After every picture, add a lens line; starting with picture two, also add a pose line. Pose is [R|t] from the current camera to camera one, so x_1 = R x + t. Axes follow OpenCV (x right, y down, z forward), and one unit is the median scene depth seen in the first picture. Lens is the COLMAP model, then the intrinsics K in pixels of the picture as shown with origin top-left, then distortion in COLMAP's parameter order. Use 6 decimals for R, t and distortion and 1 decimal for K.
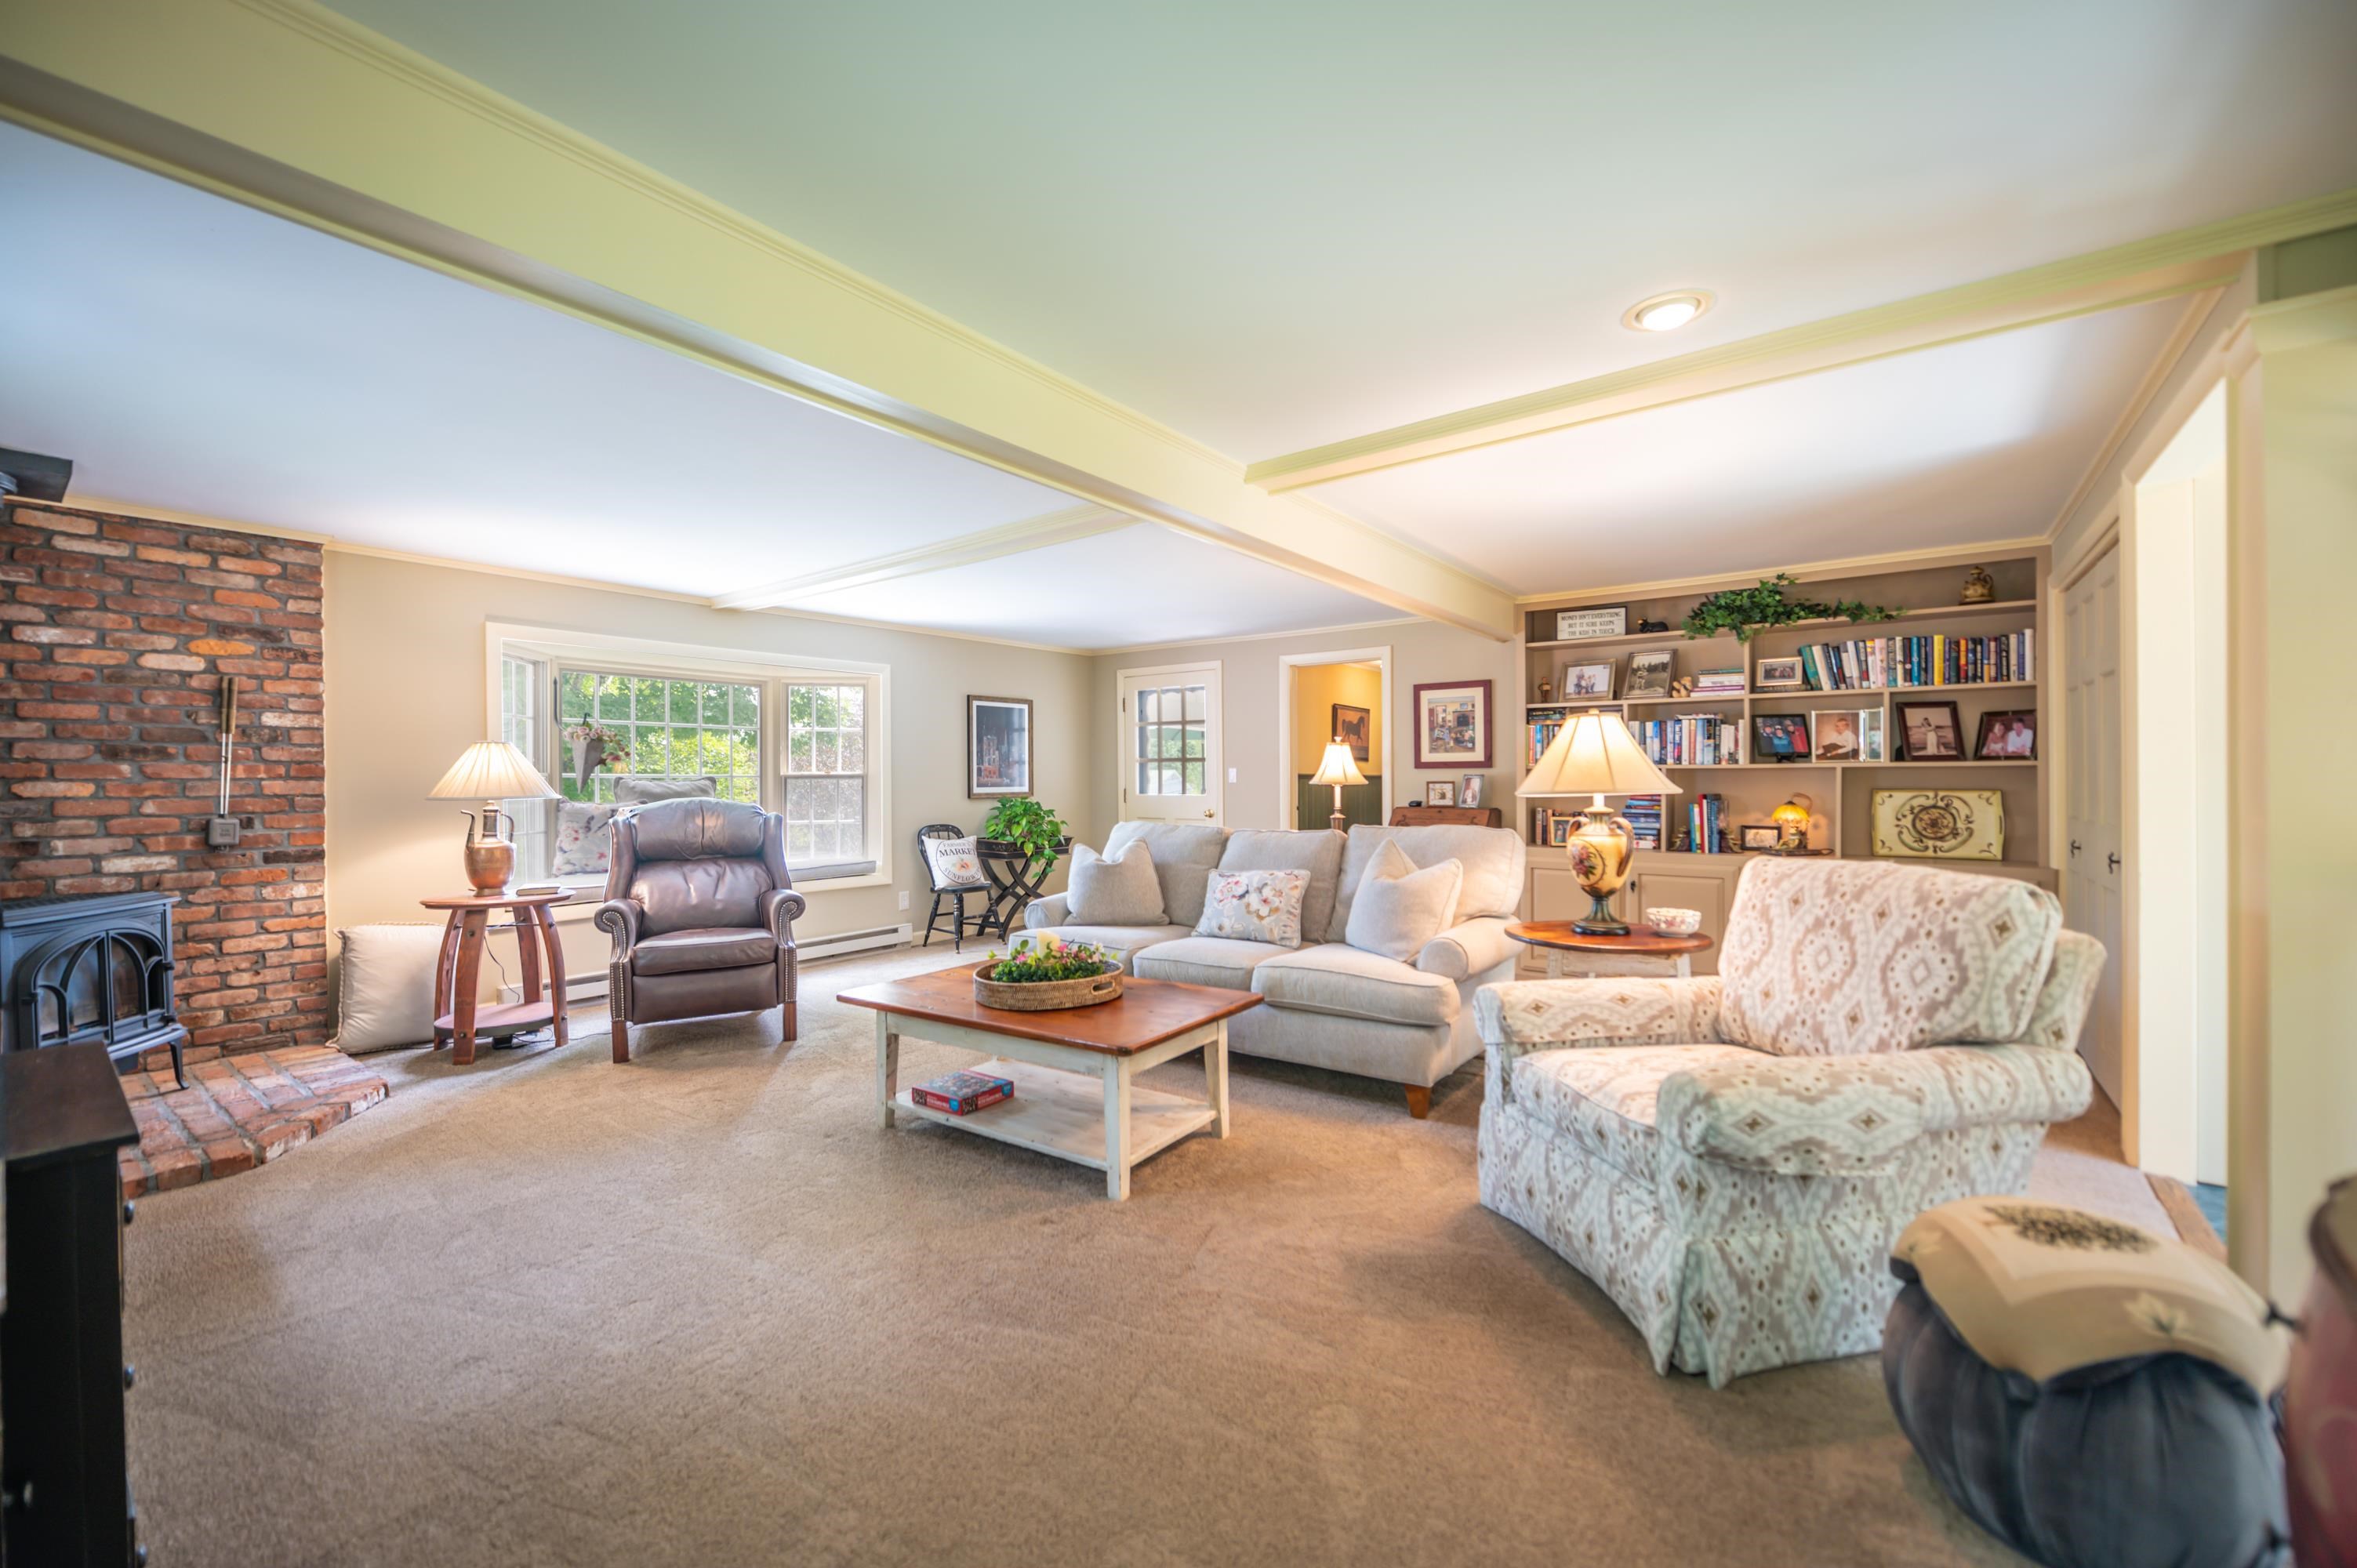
lens RADIAL K [[939.0, 0, 1173.5], [0, 939.0, 779.7], [0, 0, 1]] dist [-0.007195, -0.000512]
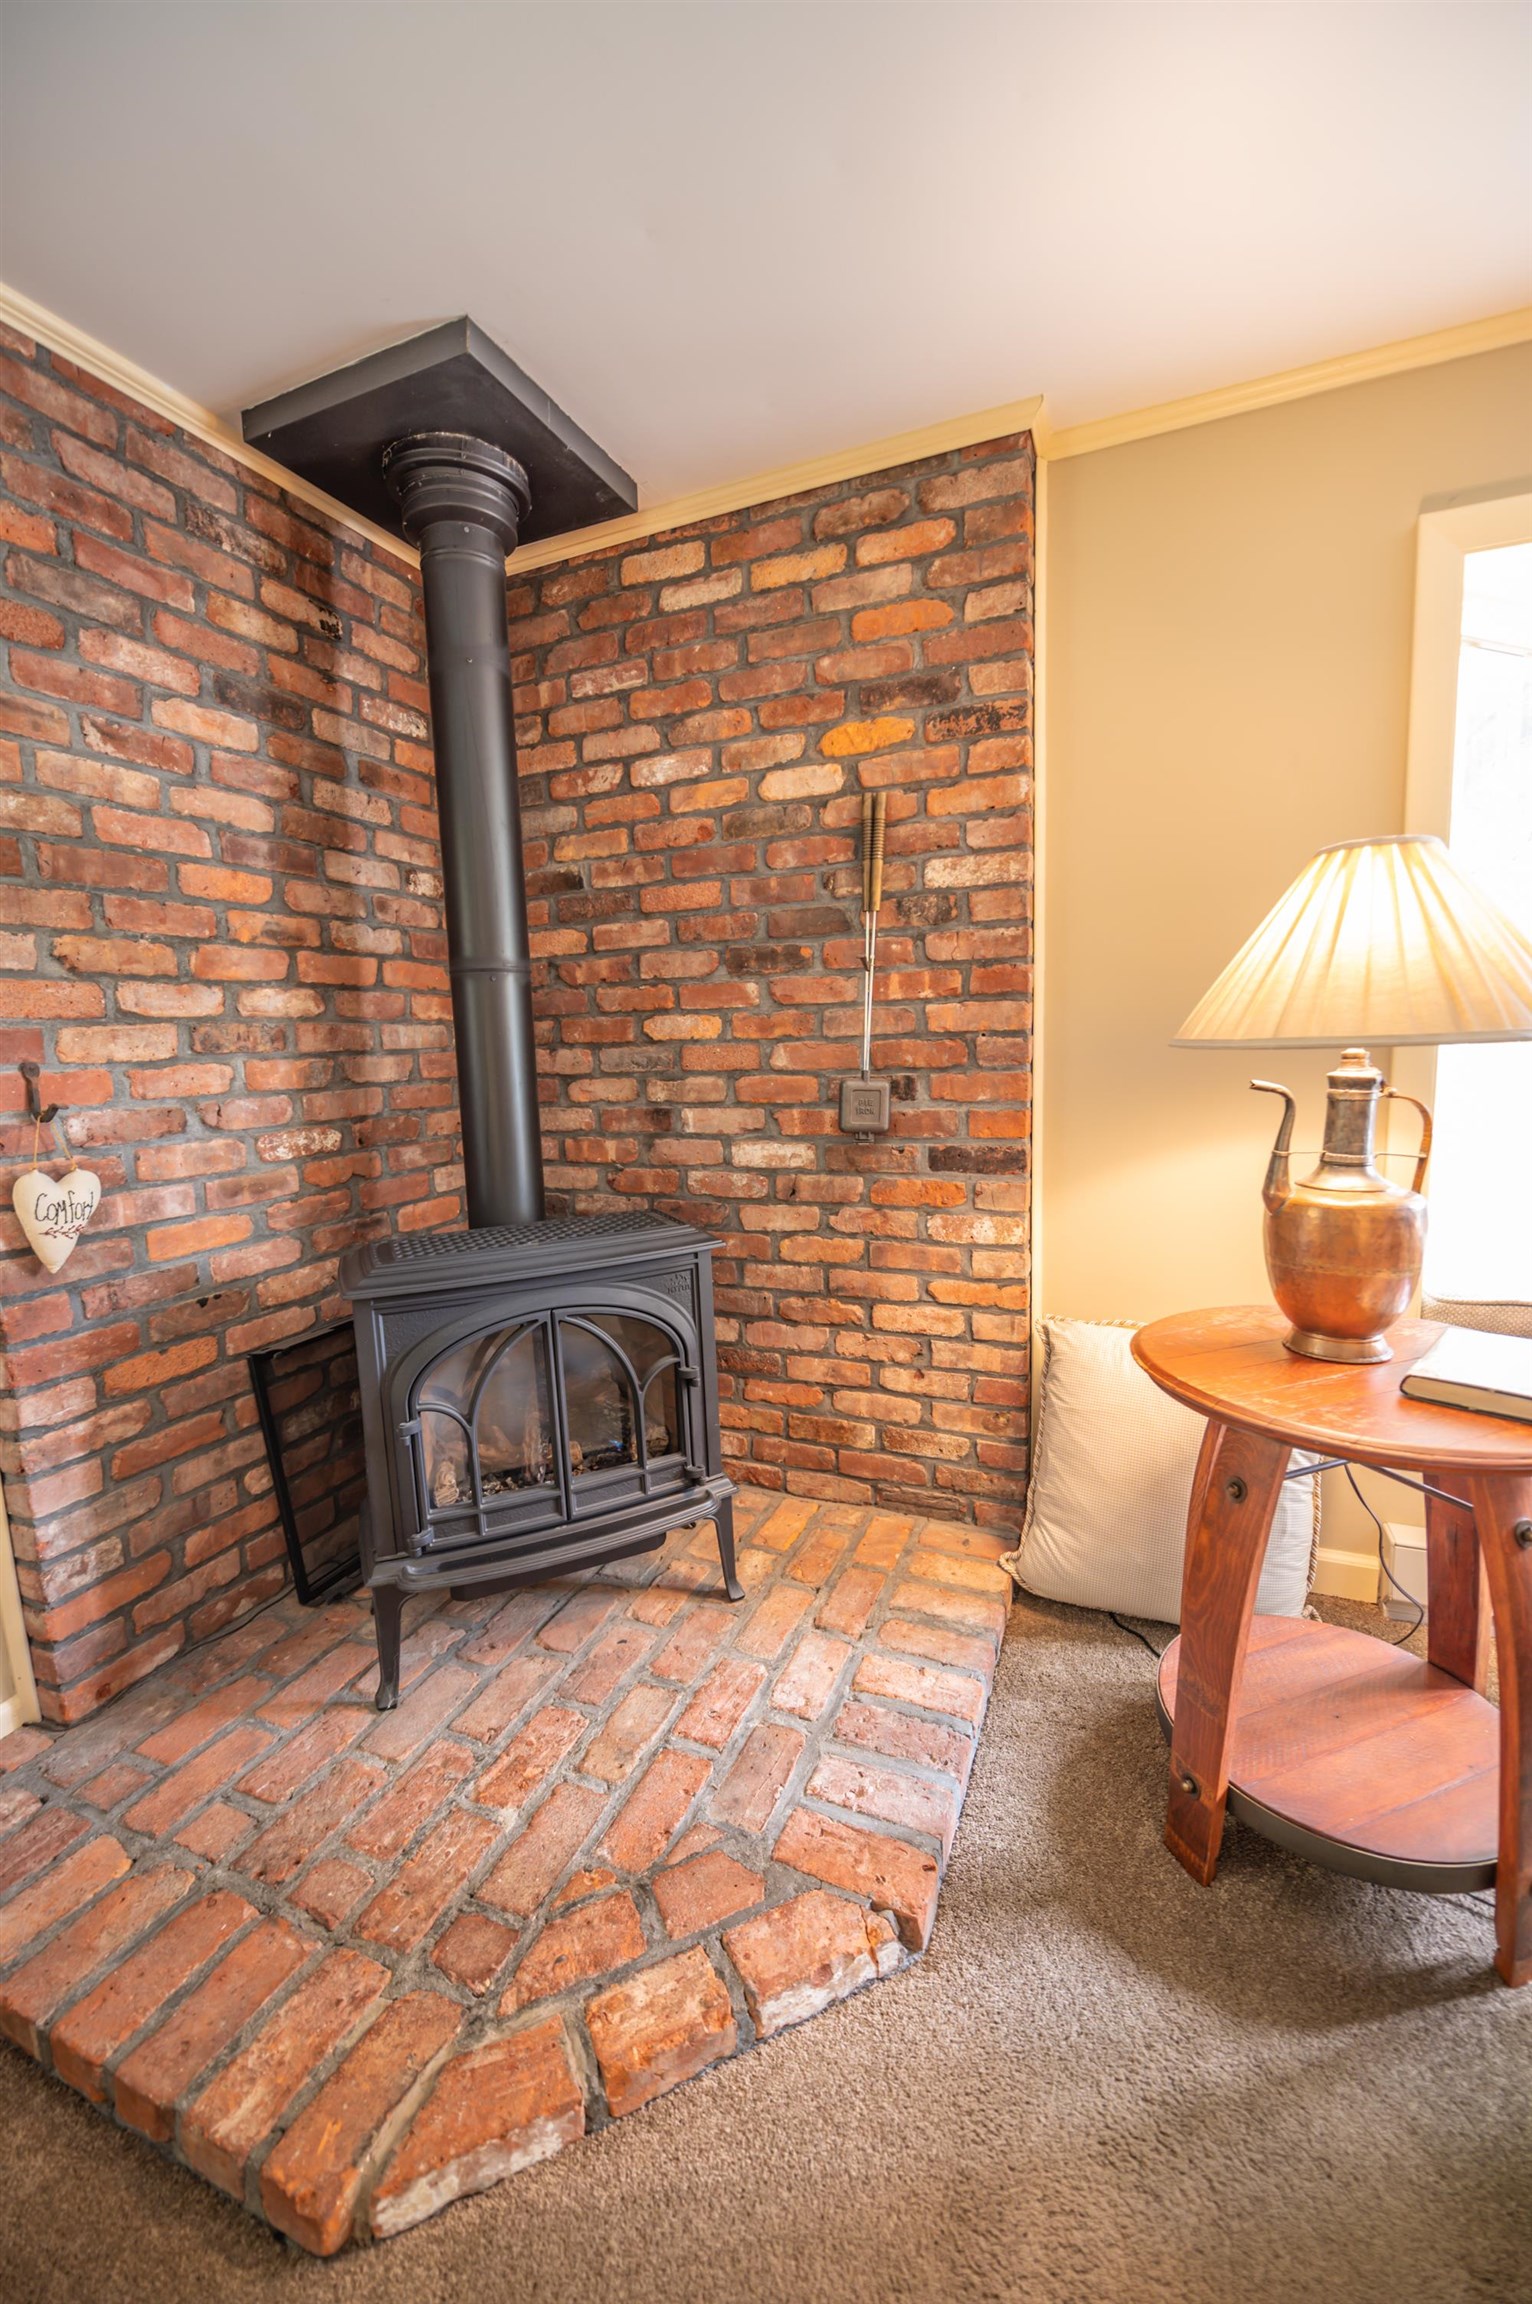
lens RADIAL K [[902.8, 0, 766.0], [0, 902.8, 1152.0], [0, 0, 1]] dist [-0.005964, -0.000085]
pose [[0.225996, 0.132958, -0.965012, -0.544849], [0.034437, 0.988932, 0.144319, 0.007051], [0.973519, -0.065848, 0.218916, 0.837550]]
